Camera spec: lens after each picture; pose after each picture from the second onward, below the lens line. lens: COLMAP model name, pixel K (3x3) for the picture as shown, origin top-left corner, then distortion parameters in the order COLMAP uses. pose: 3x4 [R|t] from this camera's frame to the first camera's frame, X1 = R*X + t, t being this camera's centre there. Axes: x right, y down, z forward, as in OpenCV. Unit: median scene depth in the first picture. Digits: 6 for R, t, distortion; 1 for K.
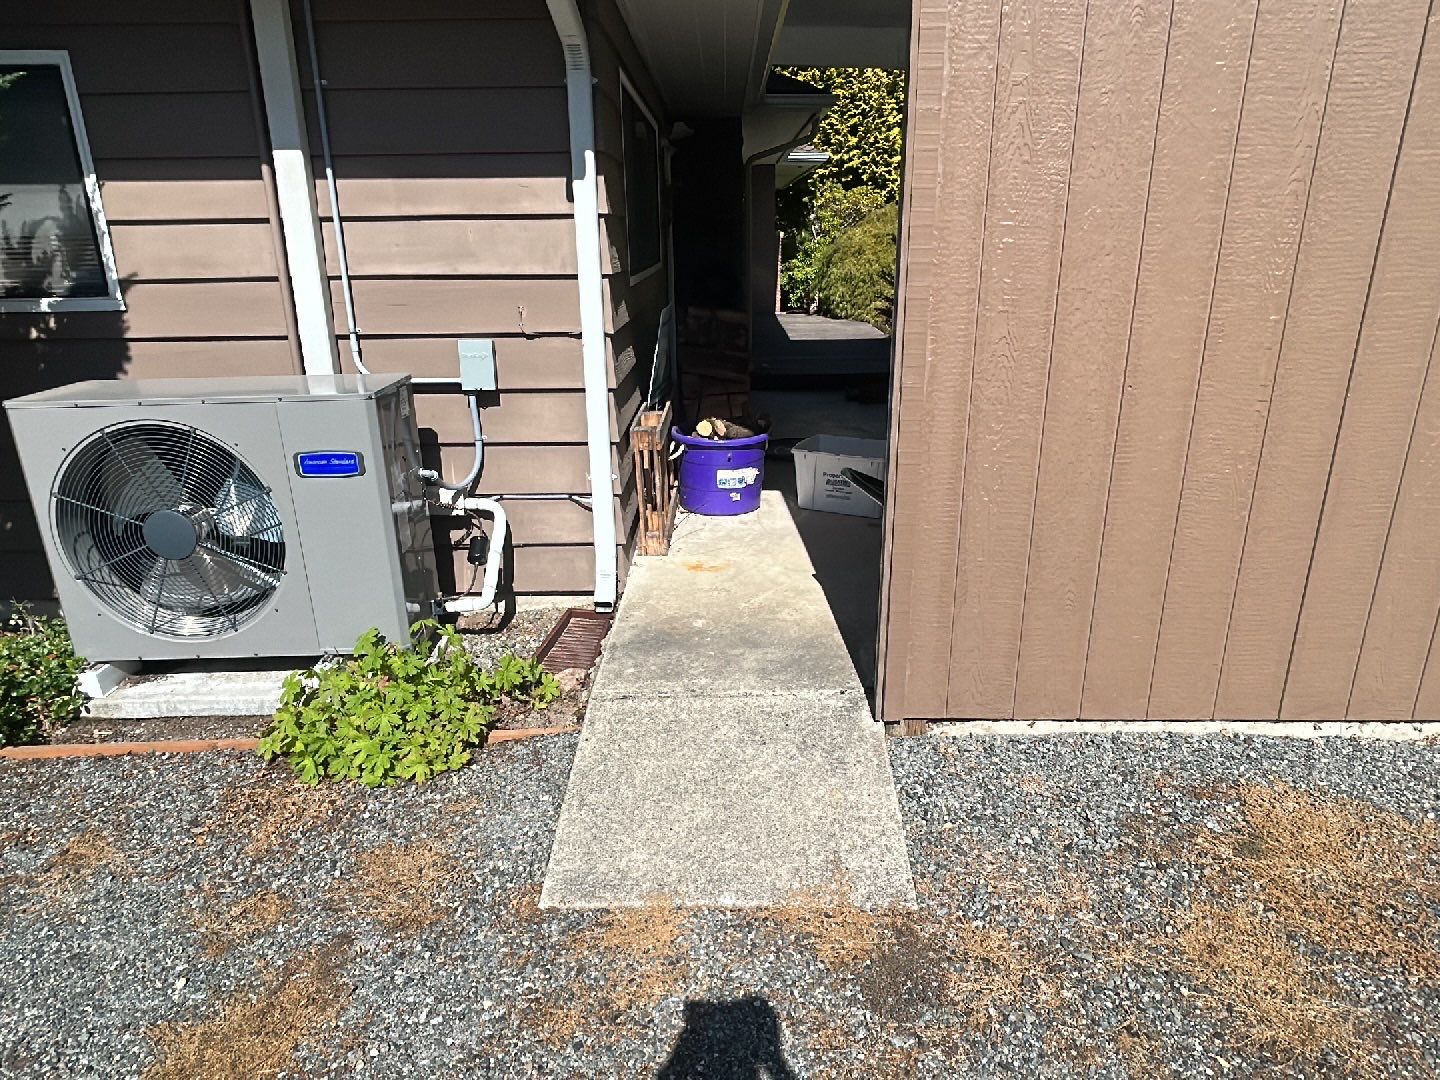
lens RADIAL K [[913.7, 0, 720.0], [0, 913.7, 540.0], [0, 0, 1]] dist [-0.000659, -0.016976]
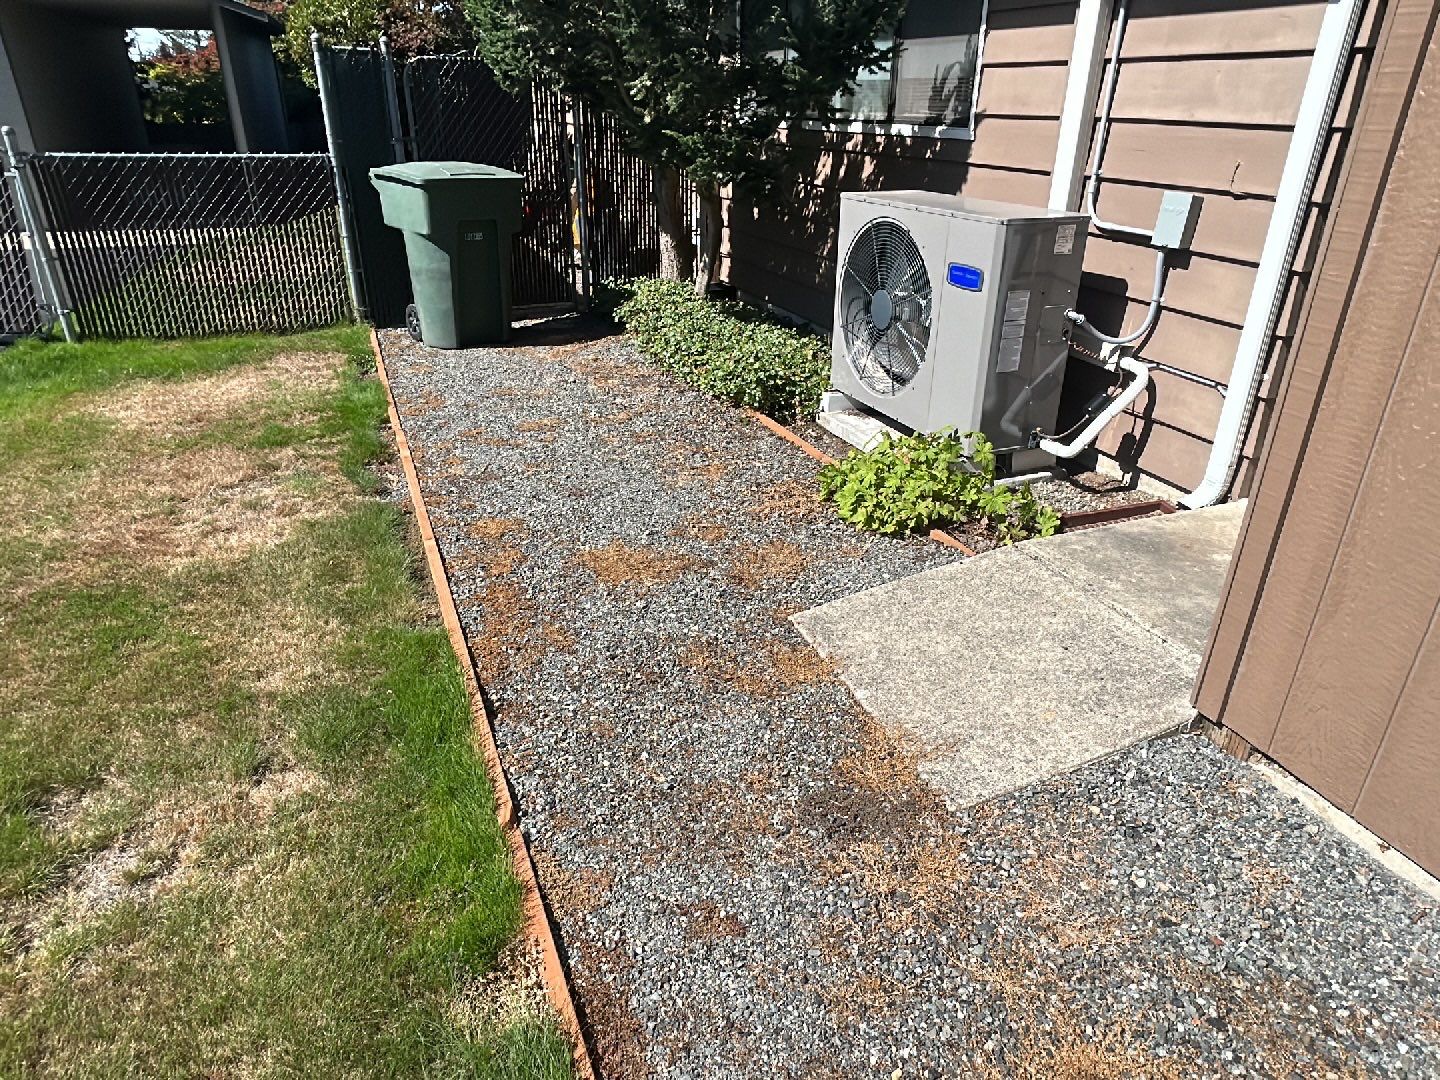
lens RADIAL K [[913.7, 0, 720.0], [0, 913.7, 540.0], [0, 0, 1]] dist [-0.000659, -0.016976]
pose [[0.361678, 0.416346, -0.834173, 0.515983], [-0.314339, 0.896811, 0.311320, -0.040878], [0.877713, 0.149616, 0.455231, 0.208708]]
